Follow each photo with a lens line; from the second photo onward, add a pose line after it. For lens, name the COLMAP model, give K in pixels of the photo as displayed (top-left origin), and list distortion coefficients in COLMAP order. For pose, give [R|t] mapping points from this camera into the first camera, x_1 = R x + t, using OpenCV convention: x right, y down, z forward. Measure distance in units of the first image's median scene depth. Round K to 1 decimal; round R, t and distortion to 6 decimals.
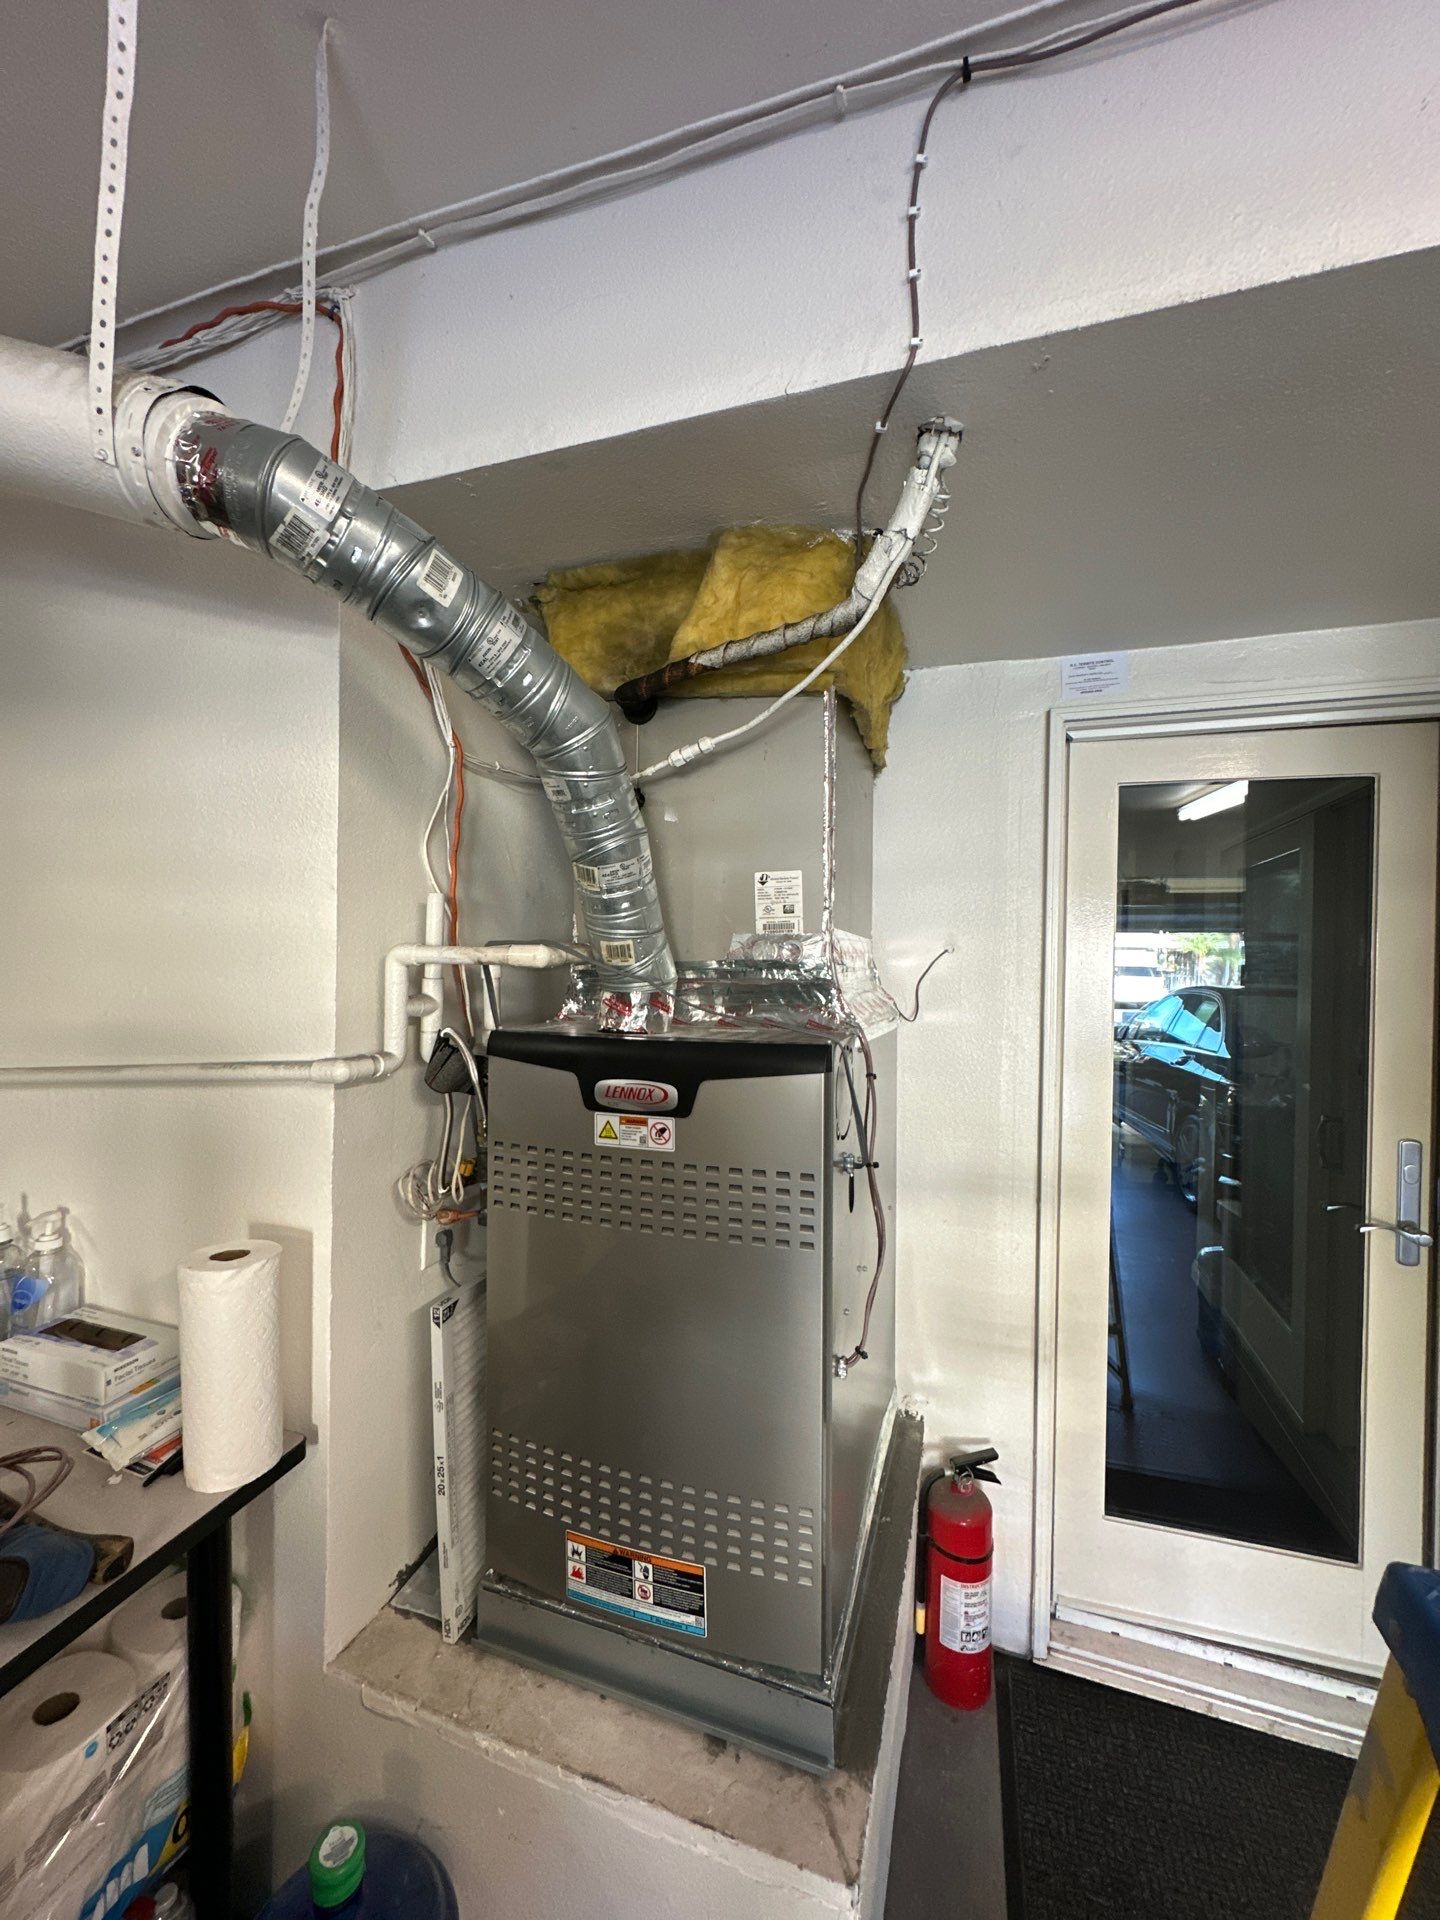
lens RADIAL K [[775.5, 0, 716.6], [0, 775.5, 961.5], [0, 0, 1]] dist [0.009483, 0.000192]
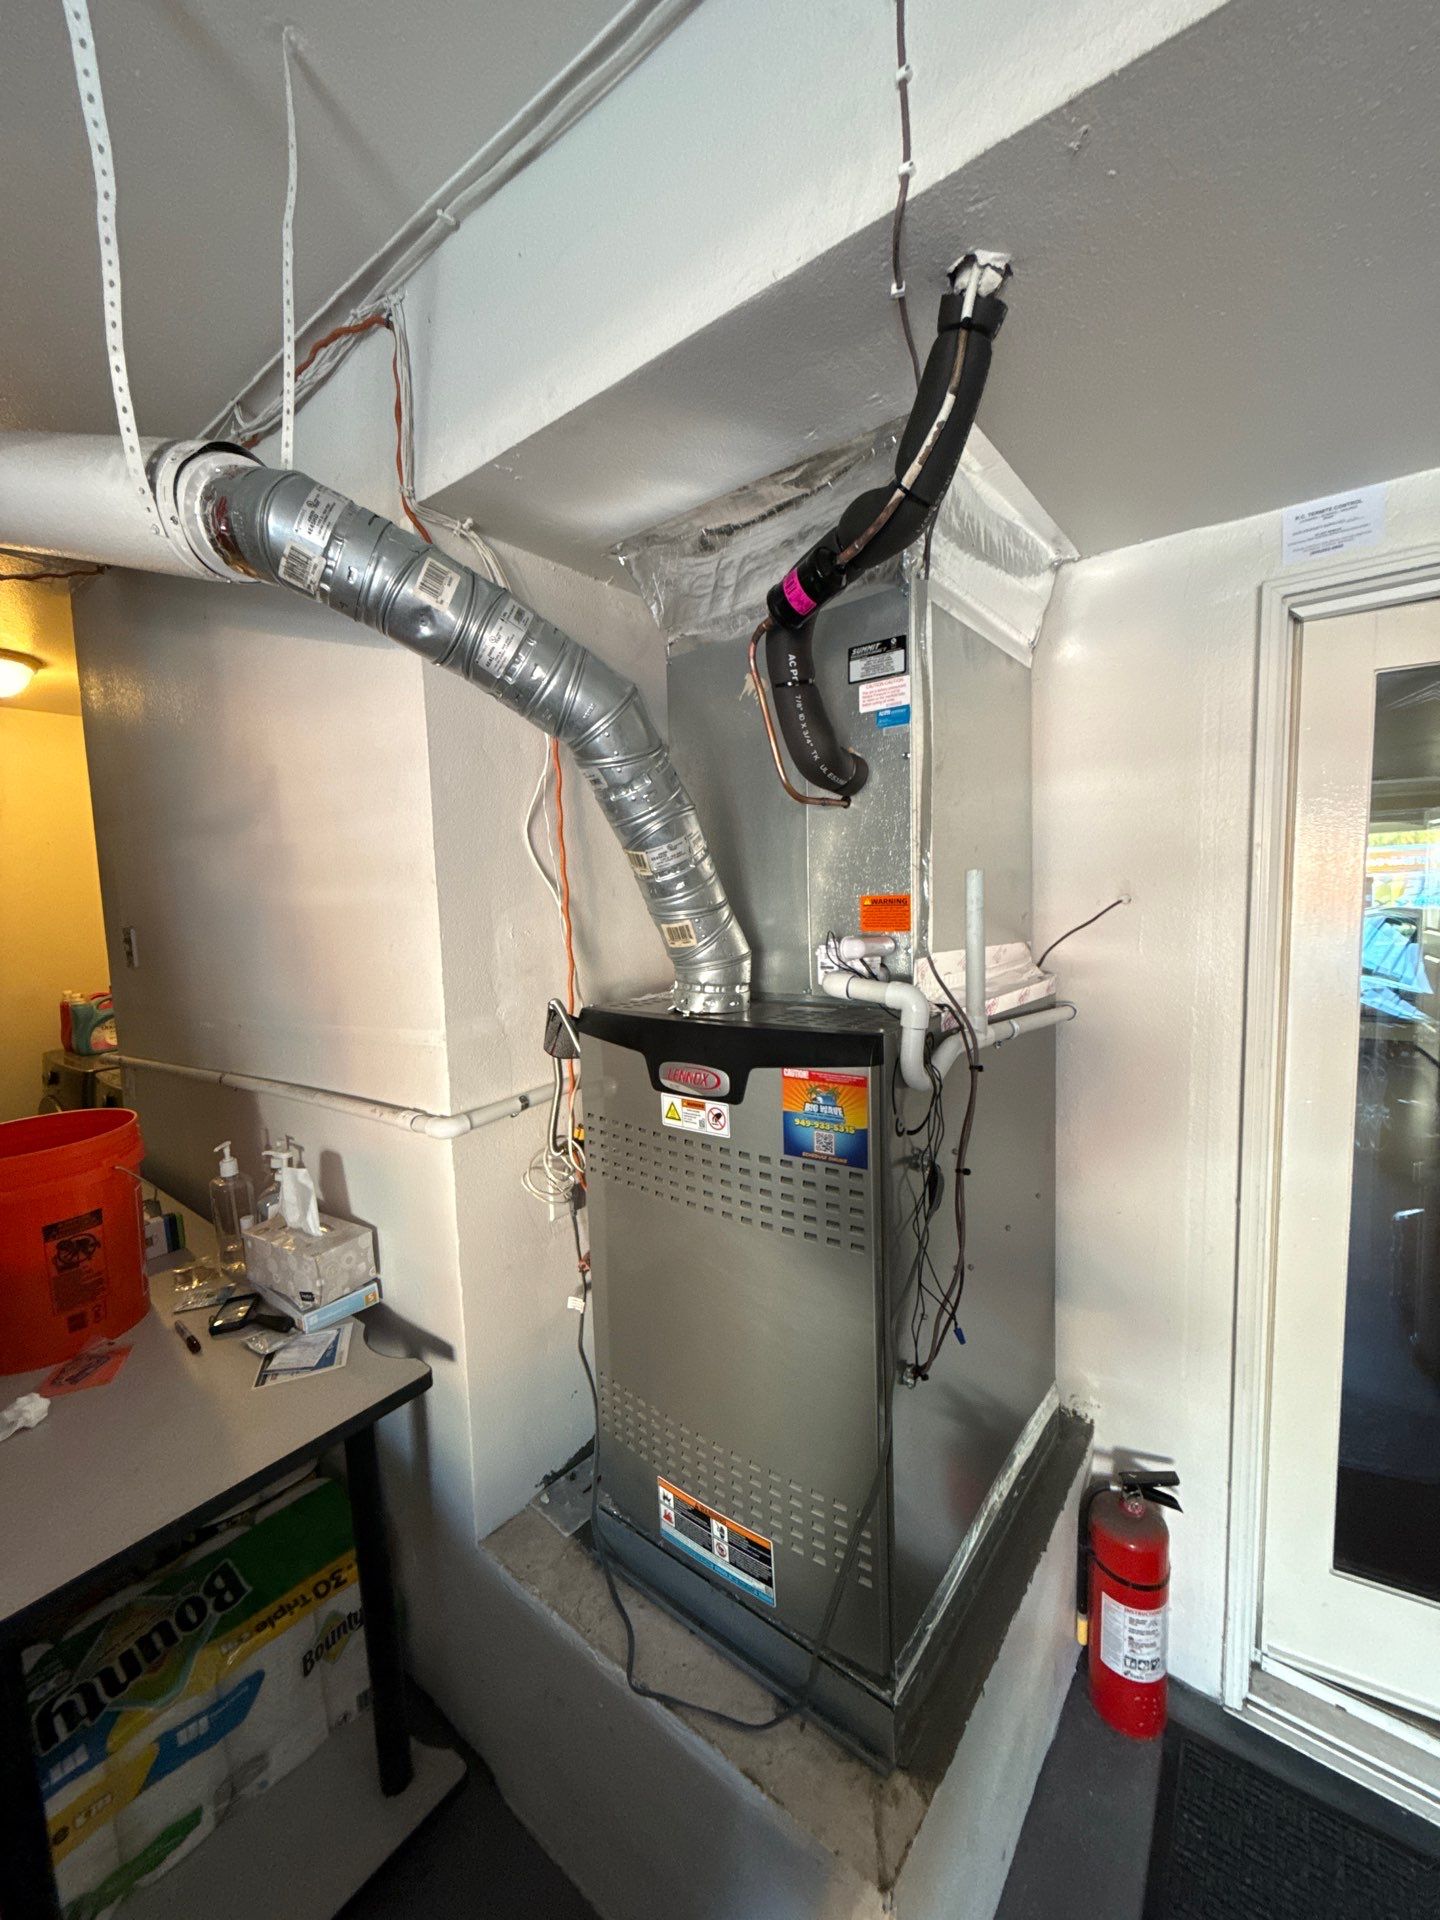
lens RADIAL K [[775.5, 0, 723.1], [0, 775.5, 964.7], [0, 0, 1]] dist [0.009483, 0.000192]
pose [[0.944376, -0.011795, -0.328657, 0.254906], [0.041935, 0.995518, 0.084772, -0.054658], [0.326184, -0.093839, 0.940637, 0.095127]]
